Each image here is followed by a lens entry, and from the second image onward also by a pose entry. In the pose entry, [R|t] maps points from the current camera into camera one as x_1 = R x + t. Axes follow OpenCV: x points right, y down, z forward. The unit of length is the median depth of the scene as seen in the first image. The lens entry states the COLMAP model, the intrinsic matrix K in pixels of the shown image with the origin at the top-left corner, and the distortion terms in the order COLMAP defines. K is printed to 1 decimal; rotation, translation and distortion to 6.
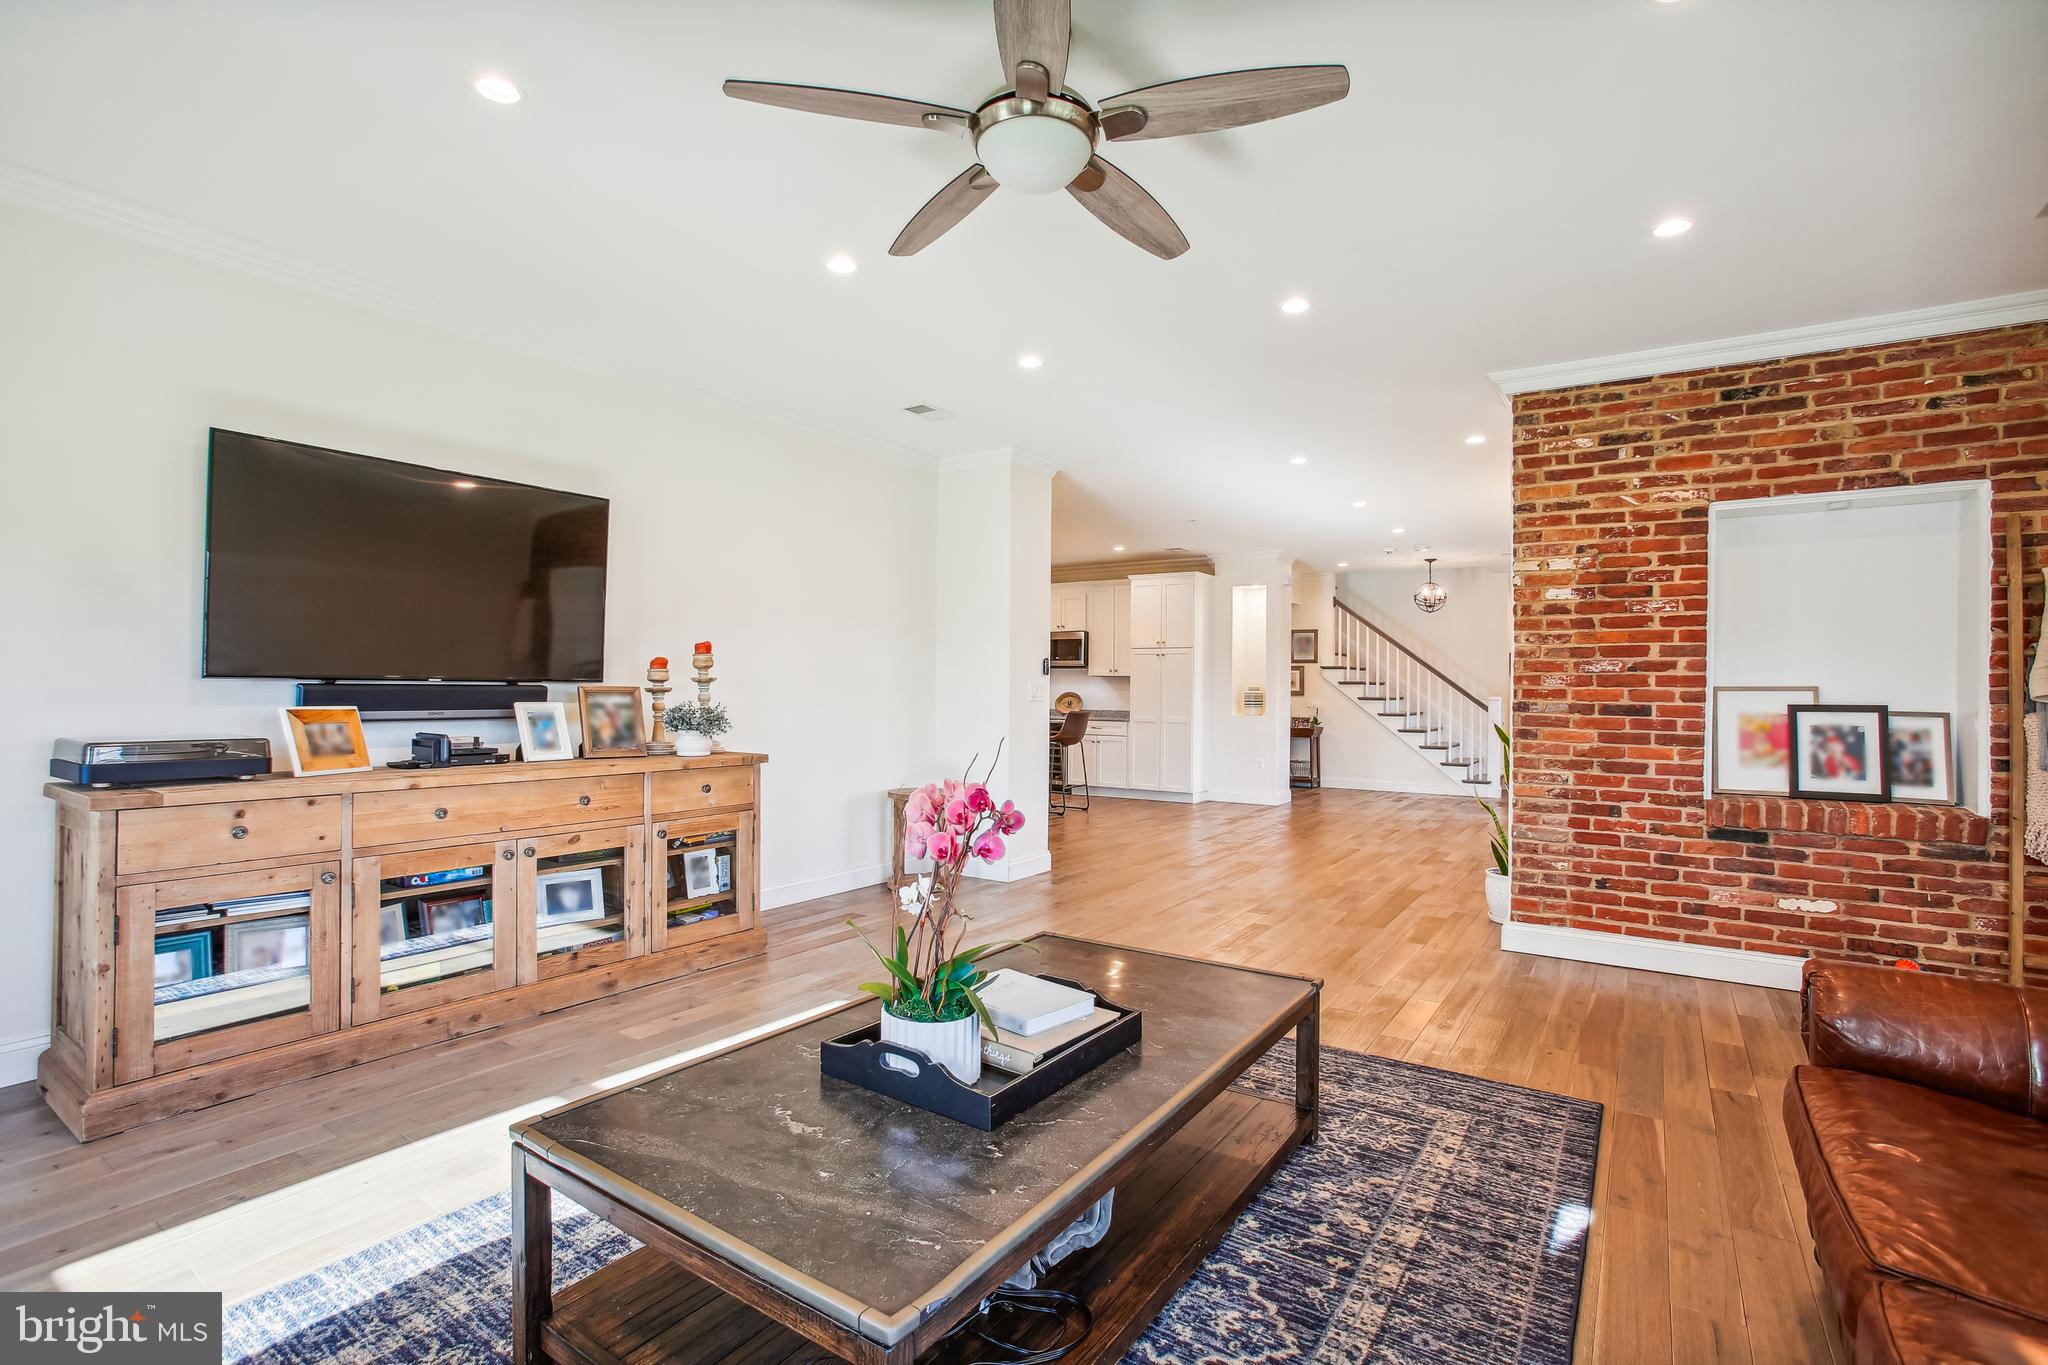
lens RADIAL K [[945.1, 0, 1019.0], [0, 945.1, 683.2], [0, 0, 1]] dist [-0.065174, 0.032465]
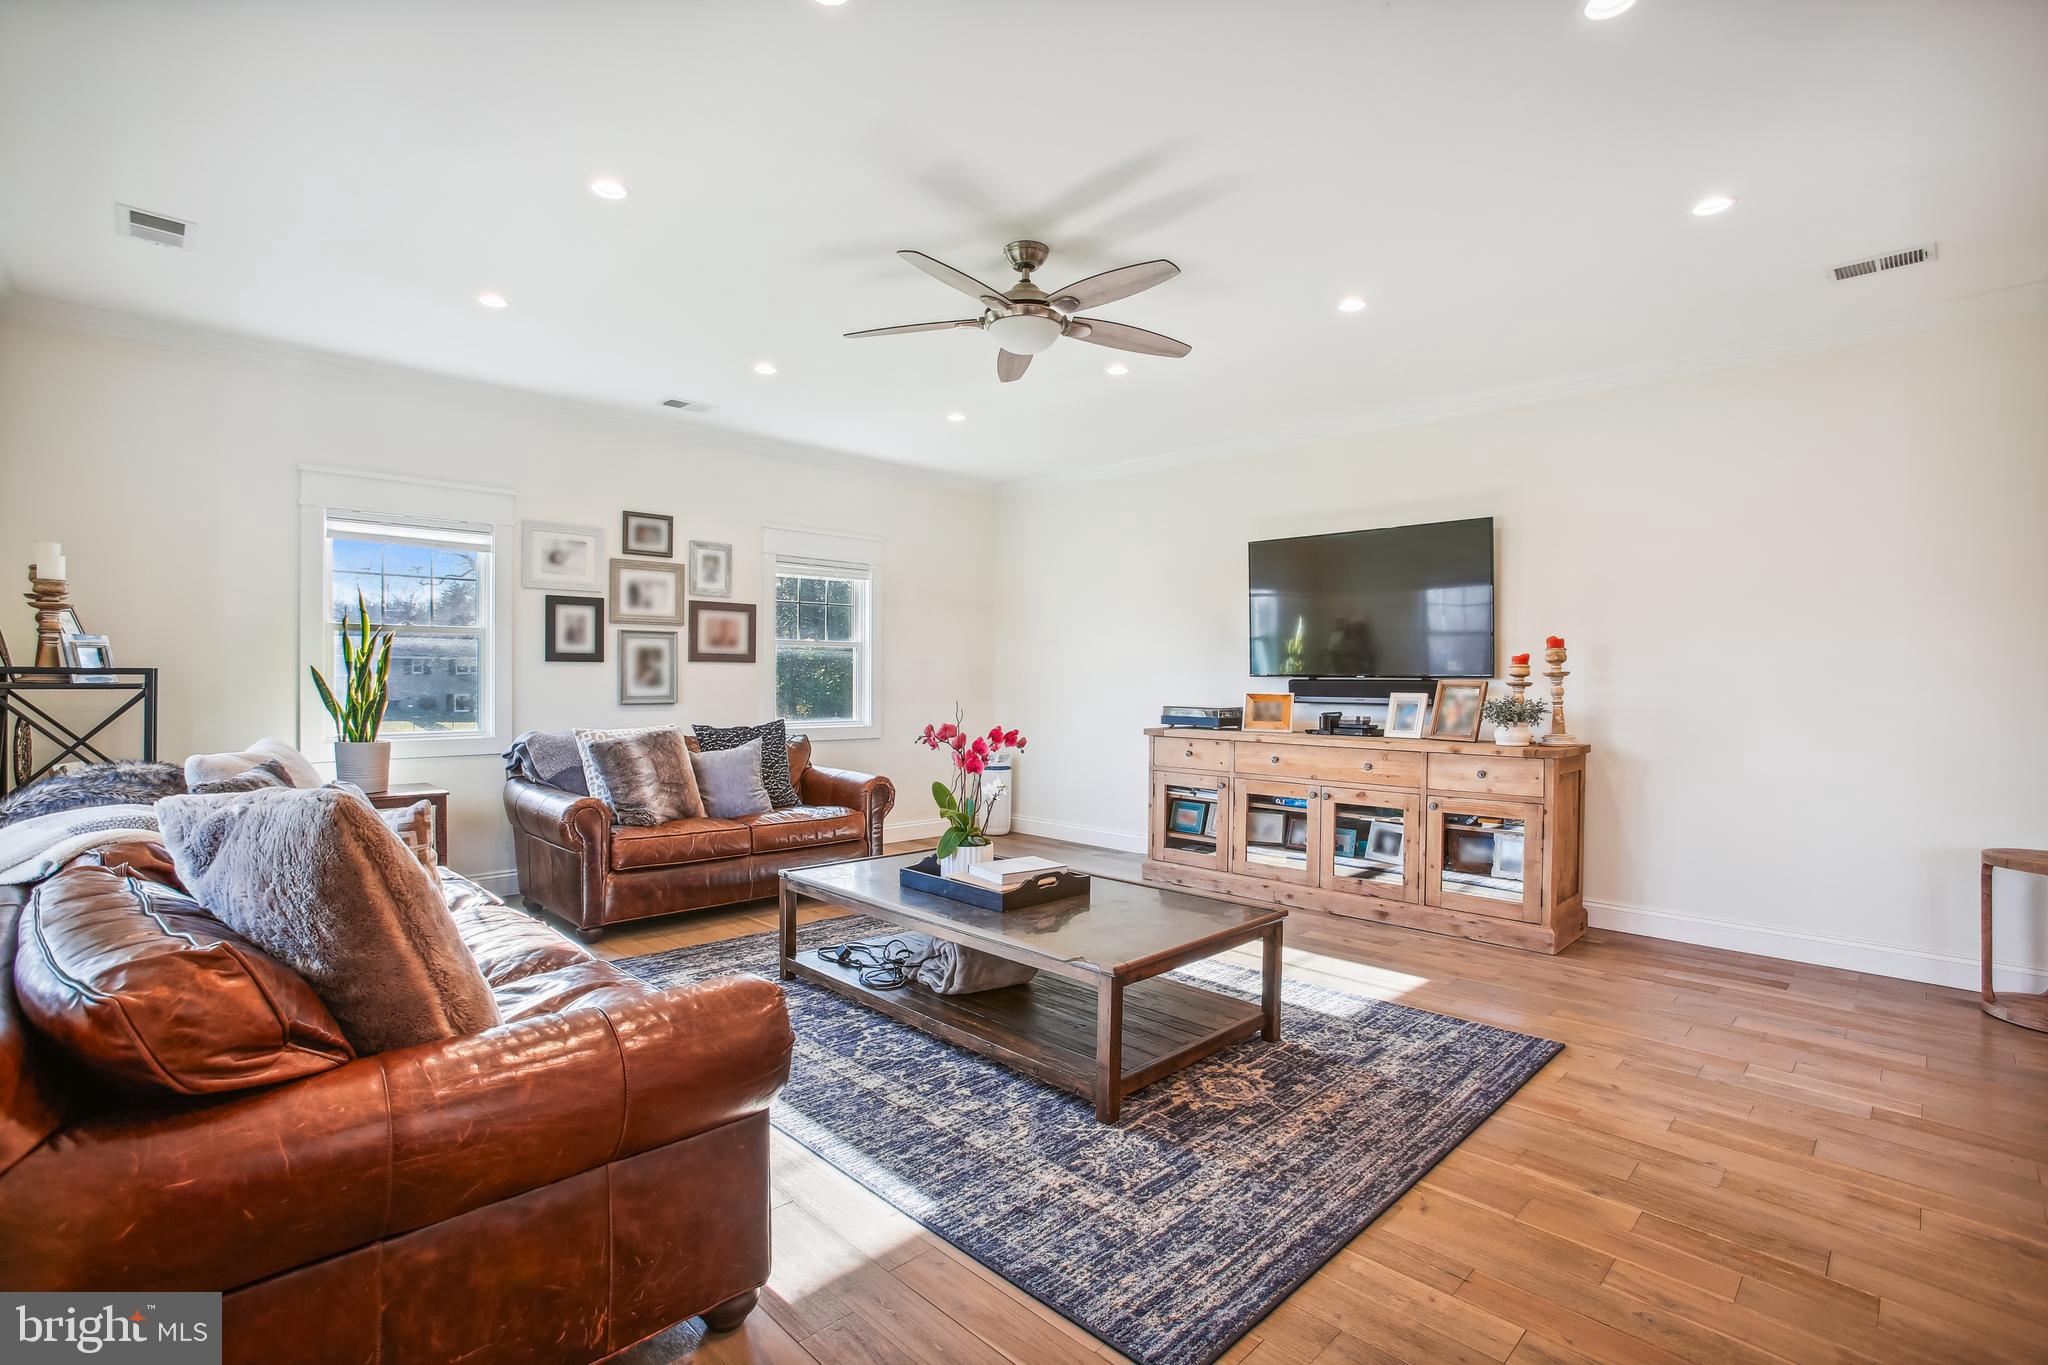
lens RADIAL K [[945.1, 0, 1019.0], [0, 945.1, 683.2], [0, 0, 1]] dist [-0.065174, 0.032465]
pose [[-0.188365, -0.004430, -0.982089, 0.828267], [0.000345, 0.999989, -0.004577, 0.012031], [0.982099, -0.001201, -0.188361, 0.683157]]
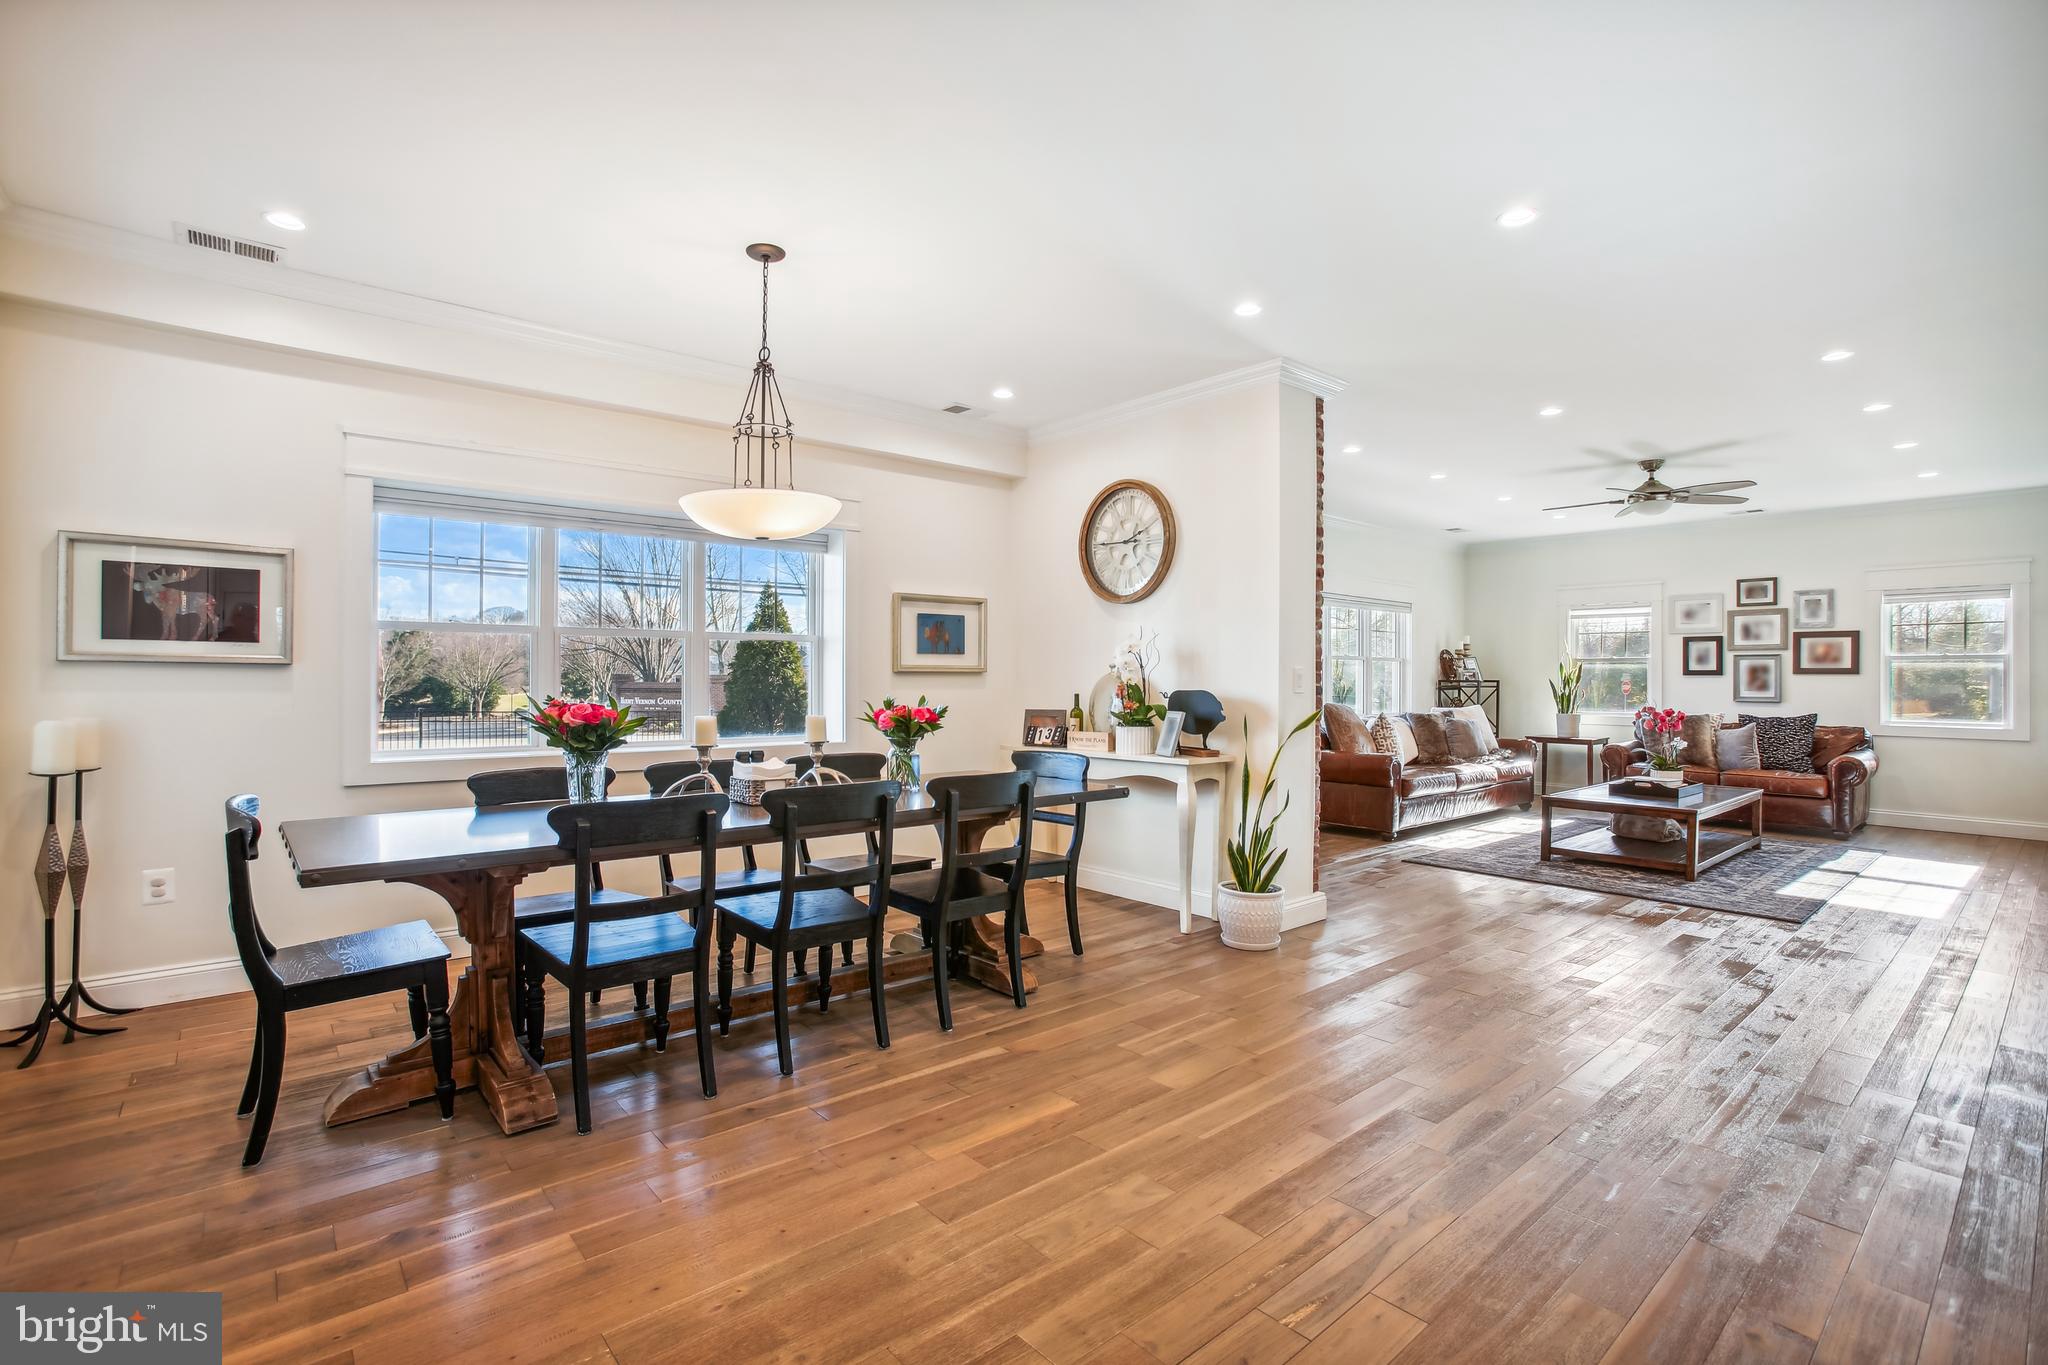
lens RADIAL K [[945.1, 0, 1019.0], [0, 945.1, 683.2], [0, 0, 1]] dist [-0.065174, 0.032465]
pose [[-0.965829, -0.016174, 0.258673, 0.653074], [-0.016940, 0.999856, -0.000735, 0.023857], [-0.258624, -0.005092, -0.965965, 2.362143]]
